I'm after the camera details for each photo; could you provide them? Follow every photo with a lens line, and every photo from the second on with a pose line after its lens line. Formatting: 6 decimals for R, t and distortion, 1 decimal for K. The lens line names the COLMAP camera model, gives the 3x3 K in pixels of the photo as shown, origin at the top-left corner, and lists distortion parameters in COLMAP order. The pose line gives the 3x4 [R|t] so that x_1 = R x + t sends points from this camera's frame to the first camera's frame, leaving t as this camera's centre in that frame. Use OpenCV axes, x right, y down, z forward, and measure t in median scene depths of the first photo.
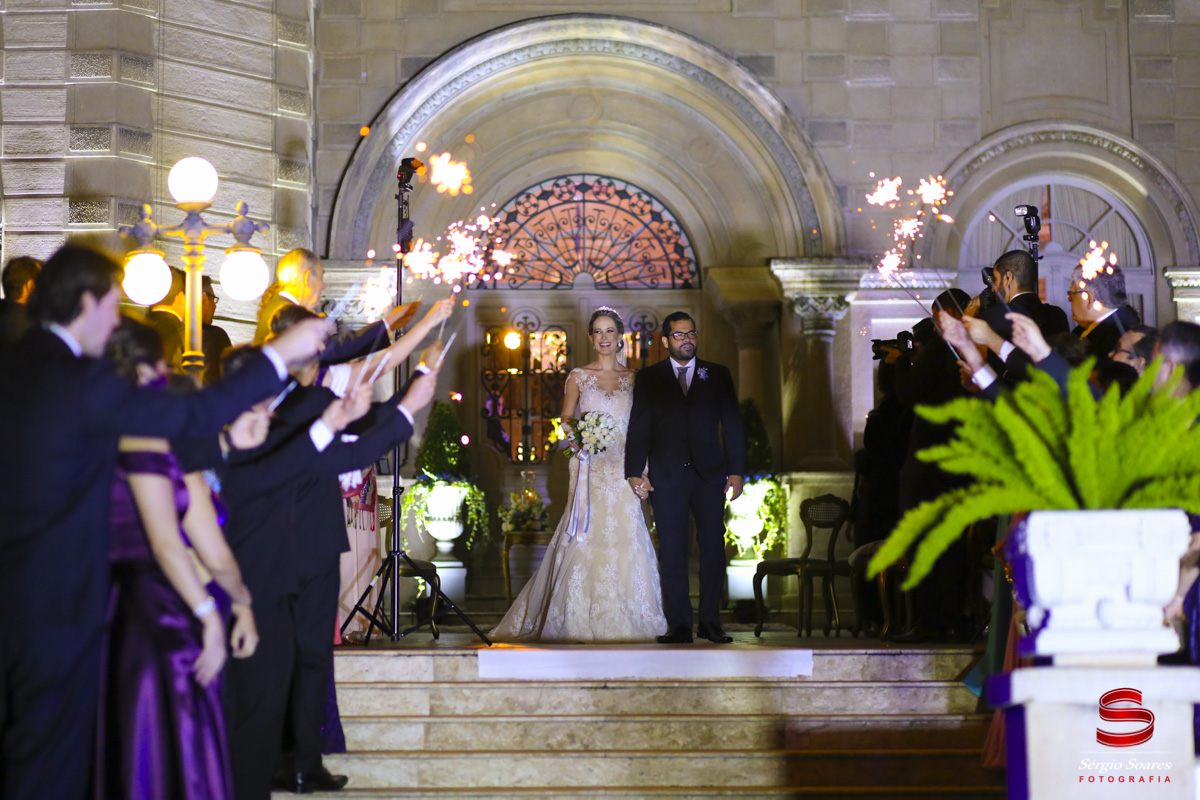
lens RADIAL K [[2940.6, 0, 600.0], [0, 2940.6, 400.0], [0, 0, 1]] dist [-0.045925, -1.184103]
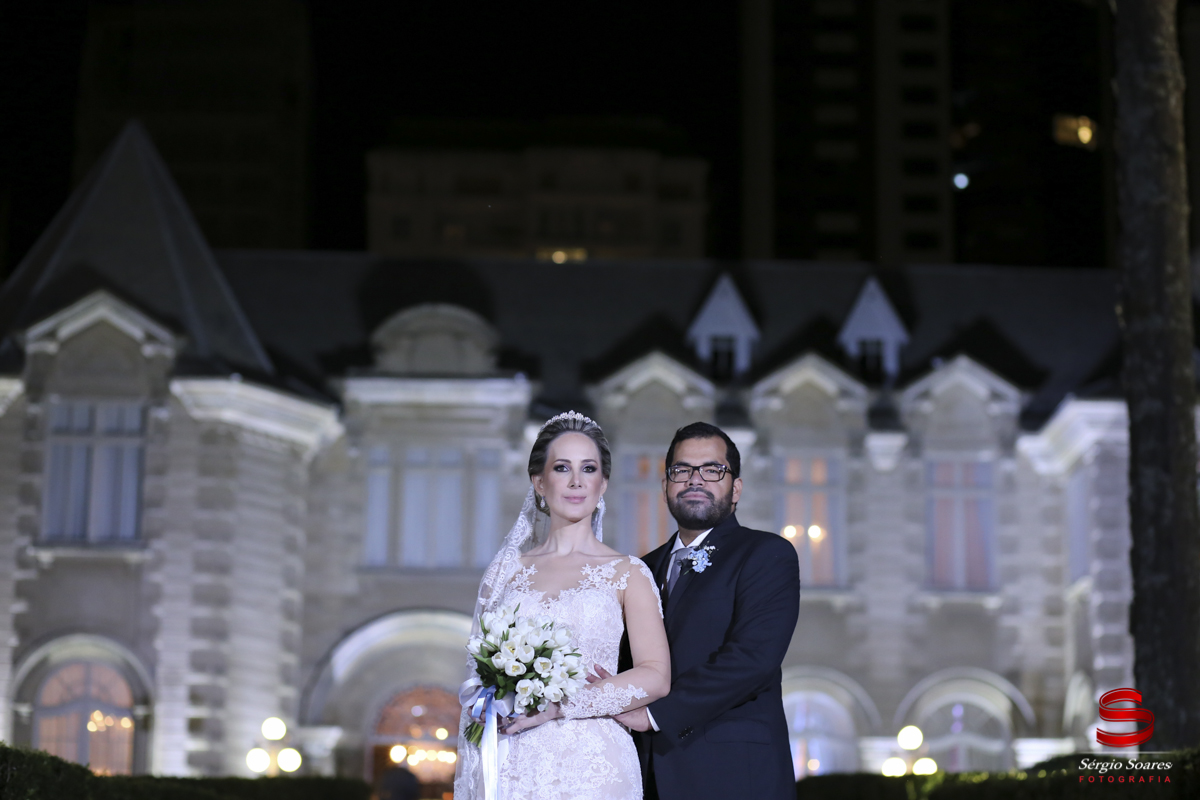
lens RADIAL K [[2940.6, 0, 600.0], [0, 2940.6, 400.0], [0, 0, 1]] dist [-0.045925, -1.184103]
pose [[0.999461, 0.025035, 0.021225, 0.073666], [-0.022177, 0.991833, -0.125597, -0.020134], [-0.024196, 0.125058, 0.991854, -1.181518]]
